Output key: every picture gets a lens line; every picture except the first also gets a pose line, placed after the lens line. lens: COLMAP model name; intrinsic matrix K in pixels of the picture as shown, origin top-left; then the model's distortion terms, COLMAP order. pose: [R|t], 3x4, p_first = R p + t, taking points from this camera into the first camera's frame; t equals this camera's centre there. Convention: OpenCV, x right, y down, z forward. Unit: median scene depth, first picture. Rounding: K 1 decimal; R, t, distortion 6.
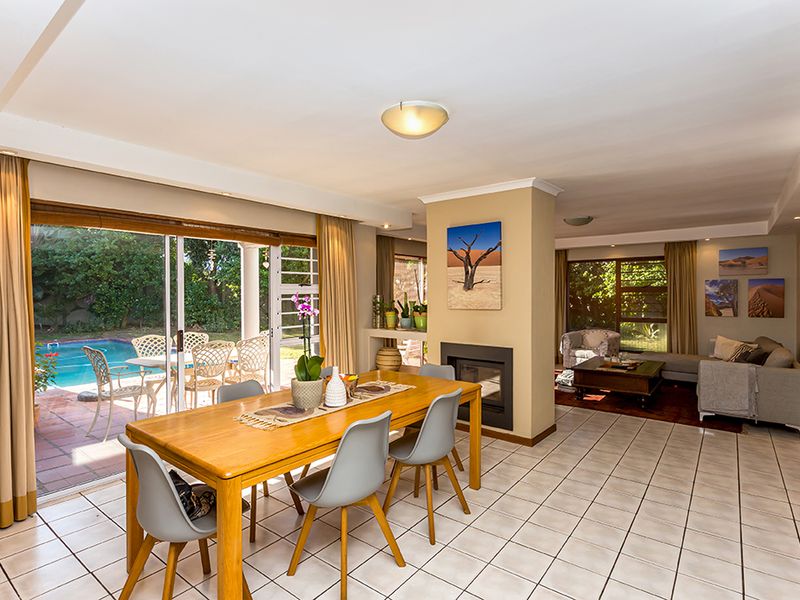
lens RADIAL K [[432.1, 0, 394.5], [0, 432.1, 294.0], [0, 0, 1]] dist [-0.001104, 0.001400]
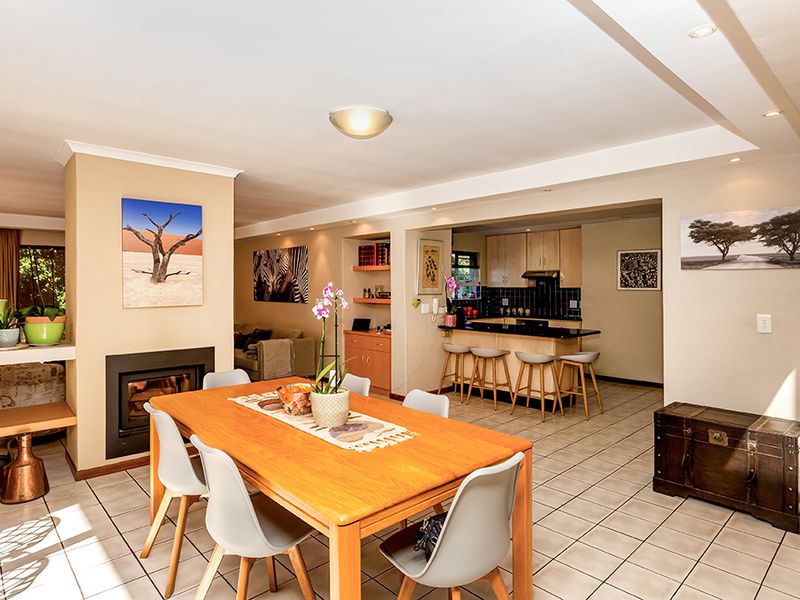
lens RADIAL K [[473.1, 0, 401.1], [0, 473.1, 283.2], [0, 0, 1]] dist [-0.010327, -0.002712]
pose [[0.150184, 0.009065, 0.988617, -0.557456], [0.004591, 0.999941, -0.009866, 0.002083], [-0.988647, 0.006021, 0.150133, 0.384173]]
